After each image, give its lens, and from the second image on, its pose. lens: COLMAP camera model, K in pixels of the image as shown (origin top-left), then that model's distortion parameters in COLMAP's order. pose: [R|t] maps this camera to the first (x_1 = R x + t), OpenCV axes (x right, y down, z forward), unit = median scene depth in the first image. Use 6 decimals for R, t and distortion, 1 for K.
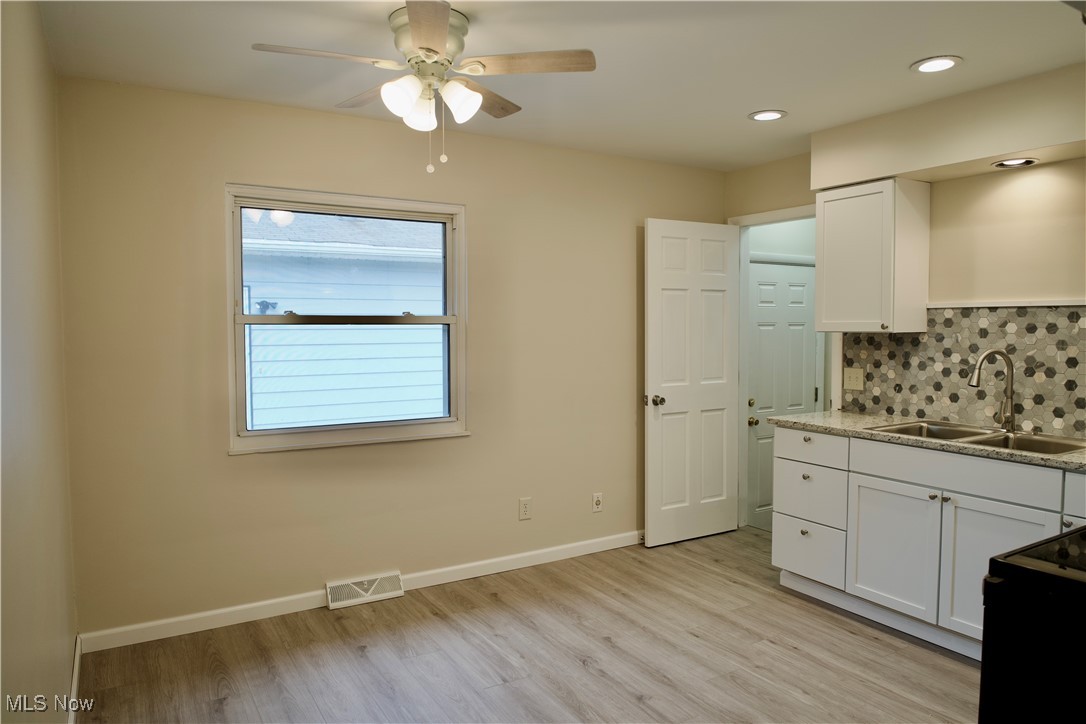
lens RADIAL K [[734.6, 0, 543.0], [0, 734.6, 362.0], [0, 0, 1]] dist [-0.028870, -0.001453]
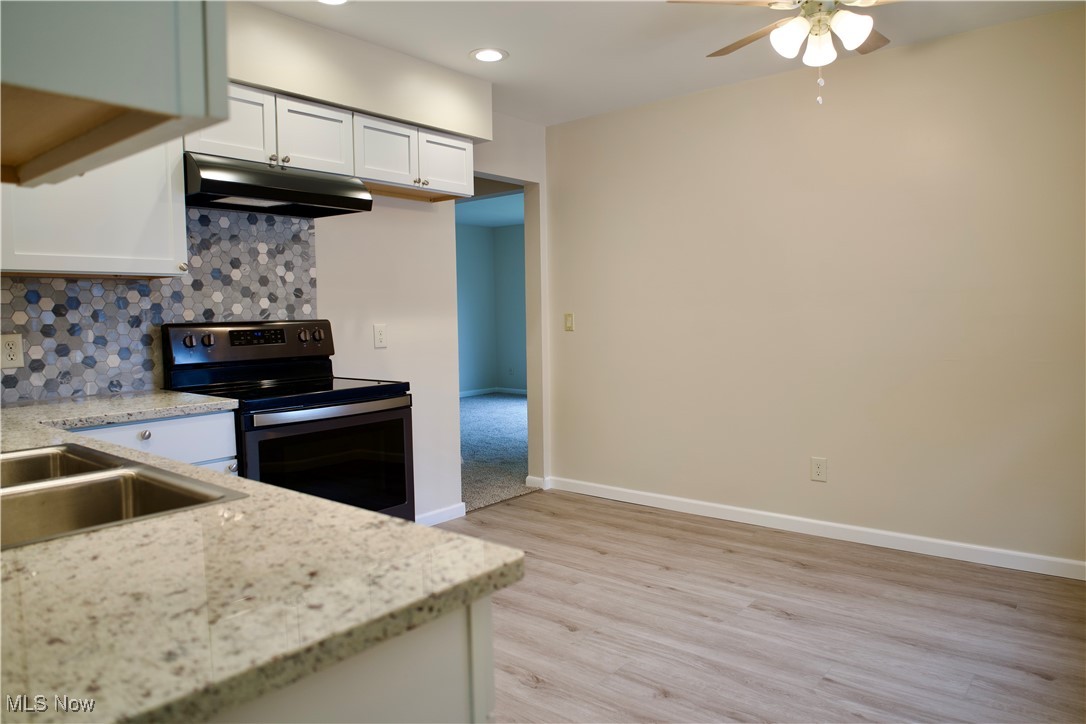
lens RADIAL K [[734.6, 0, 543.0], [0, 734.6, 362.0], [0, 0, 1]] dist [-0.028870, -0.001453]
pose [[-0.943055, 0.041614, -0.330024, 0.399461], [0.003080, 0.993194, 0.116434, -0.007596], [0.332623, 0.108788, -0.936764, 1.291816]]
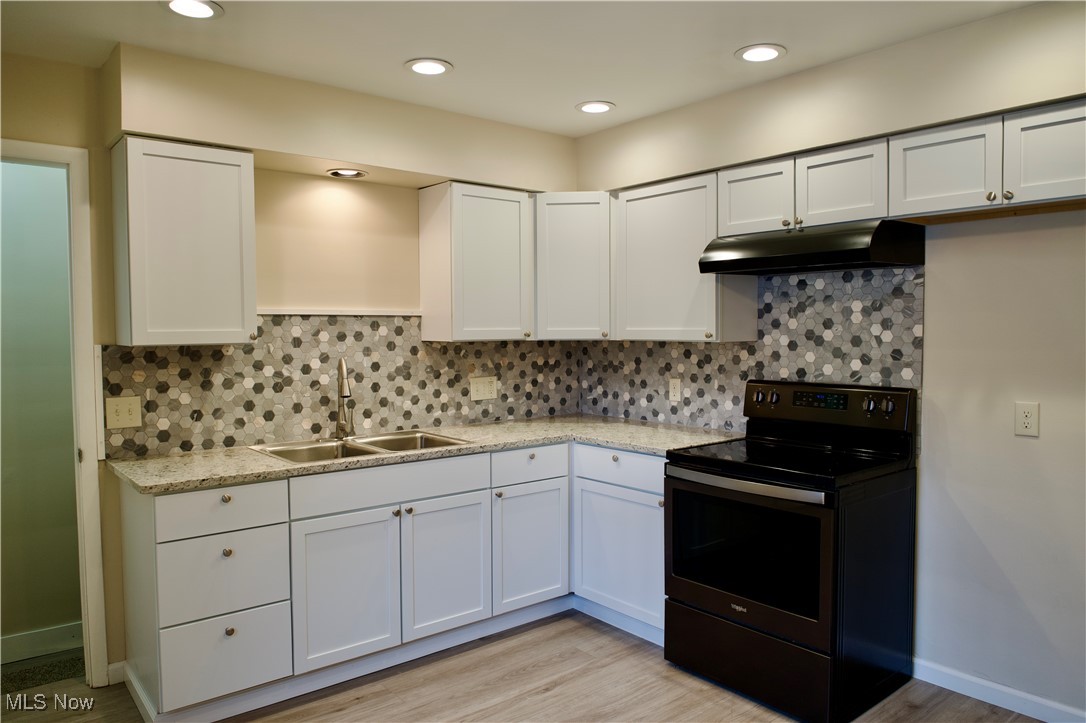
lens RADIAL K [[734.6, 0, 543.0], [0, 734.6, 361.5], [0, 0, 1]] dist [-0.028870, -0.001453]
pose [[-0.150080, -0.040550, 0.987842, -0.367779], [0.056846, 0.997152, 0.049569, -0.042431], [-0.987038, 0.063594, -0.147348, 0.796968]]
